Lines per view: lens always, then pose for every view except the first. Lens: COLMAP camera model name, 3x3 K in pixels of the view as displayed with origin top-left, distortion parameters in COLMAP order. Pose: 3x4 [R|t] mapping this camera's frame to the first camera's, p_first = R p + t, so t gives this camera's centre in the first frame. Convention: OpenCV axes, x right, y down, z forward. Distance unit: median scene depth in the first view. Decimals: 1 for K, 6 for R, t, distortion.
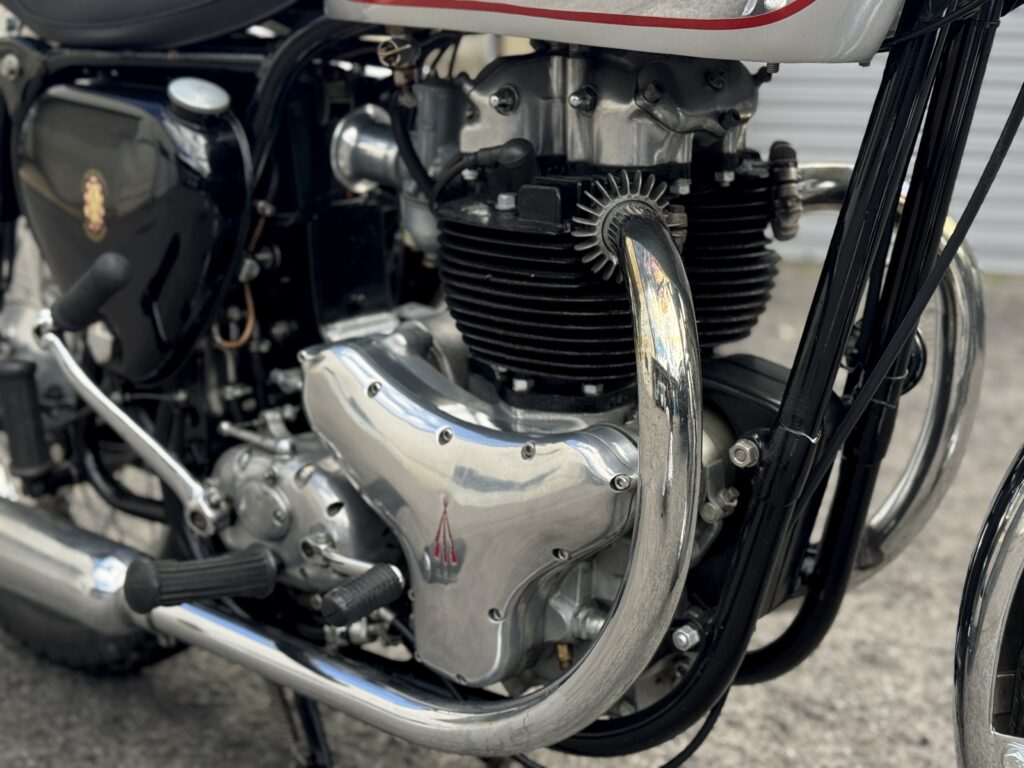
lens RADIAL K [[1587.5, 0, 512.0], [0, 1587.5, 384.0], [0, 0, 1]] dist [0.109727, -0.013273]
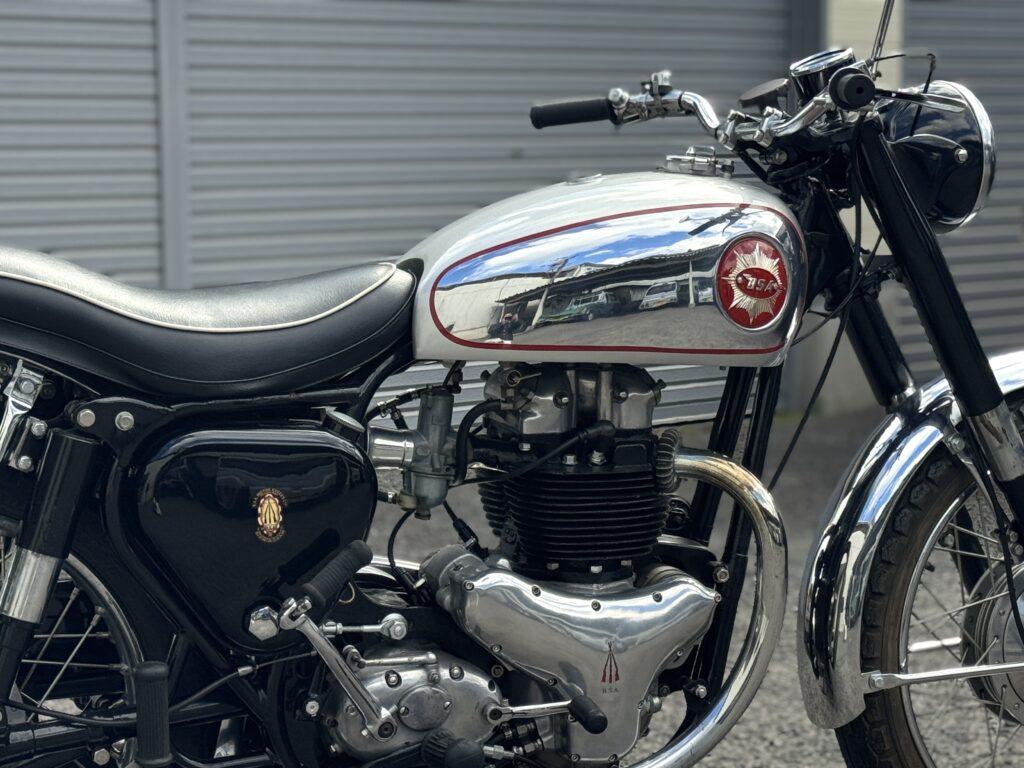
lens RADIAL K [[2564.5, 0, 512.0], [0, 2564.5, 384.0], [0, 0, 1]] dist [0.151298, -0.209352]
pose [[0.466068, -0.100281, 0.879047, -2.288766], [0.212427, 0.977176, -0.001152, -0.196573], [-0.858868, 0.187271, 0.476733, -0.210252]]
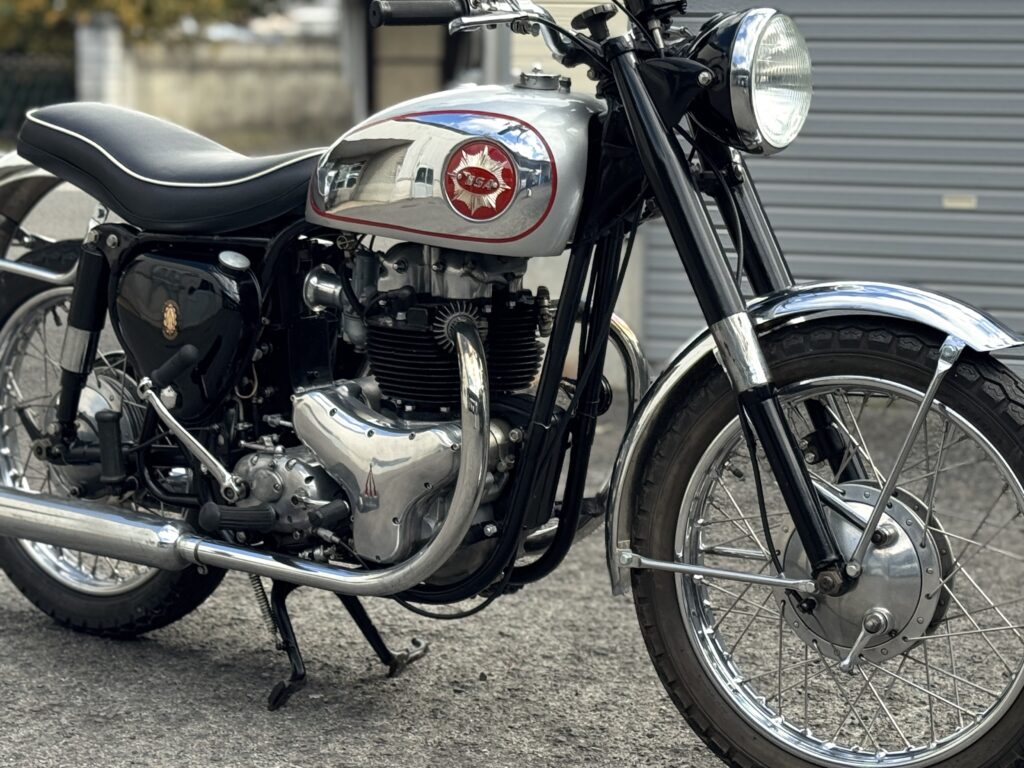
lens RADIAL K [[2588.4, 0, 512.0], [0, 2588.4, 384.0], [0, 0, 1]] dist [0.043864, 0.304981]
pose [[0.998924, -0.000149, 0.046371, -0.015142], [0.004527, 0.995531, -0.094322, 0.270179], [-0.046150, 0.094431, 0.994461, -2.172542]]
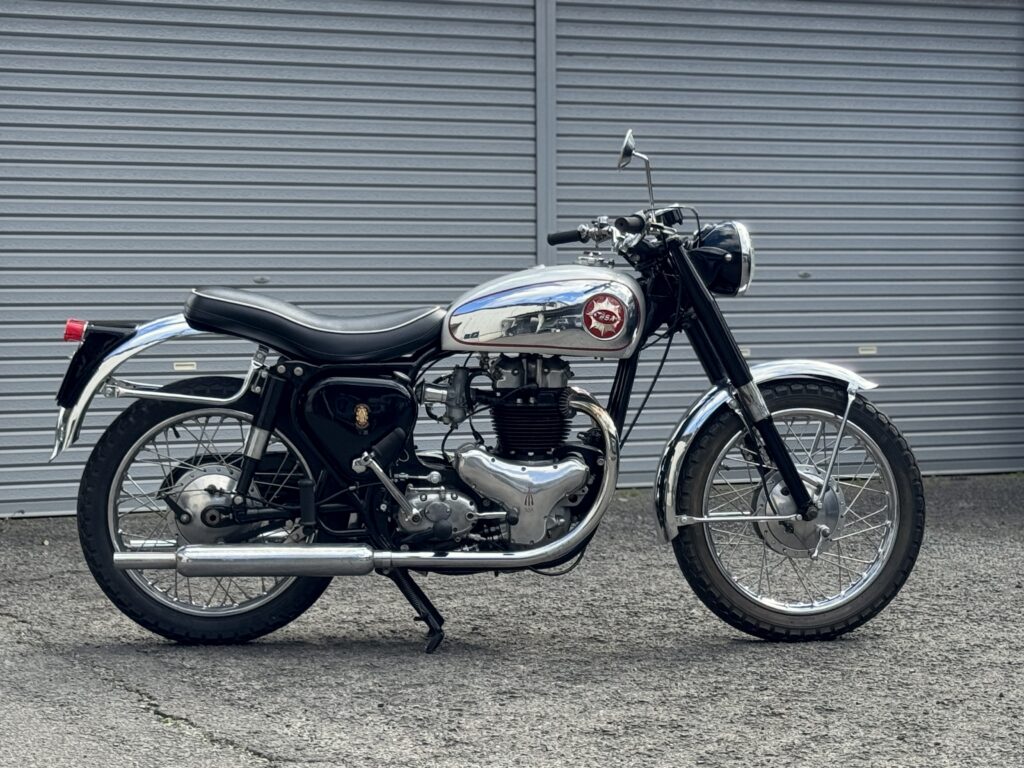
lens RADIAL K [[2588.4, 0, 512.0], [0, 2588.4, 384.0], [0, 0, 1]] dist [0.043864, 0.304981]
pose [[0.688477, -0.039883, 0.724161, -3.945231], [0.173884, 0.978442, -0.111427, 0.455272], [-0.704105, 0.202635, 0.680570, -2.710006]]
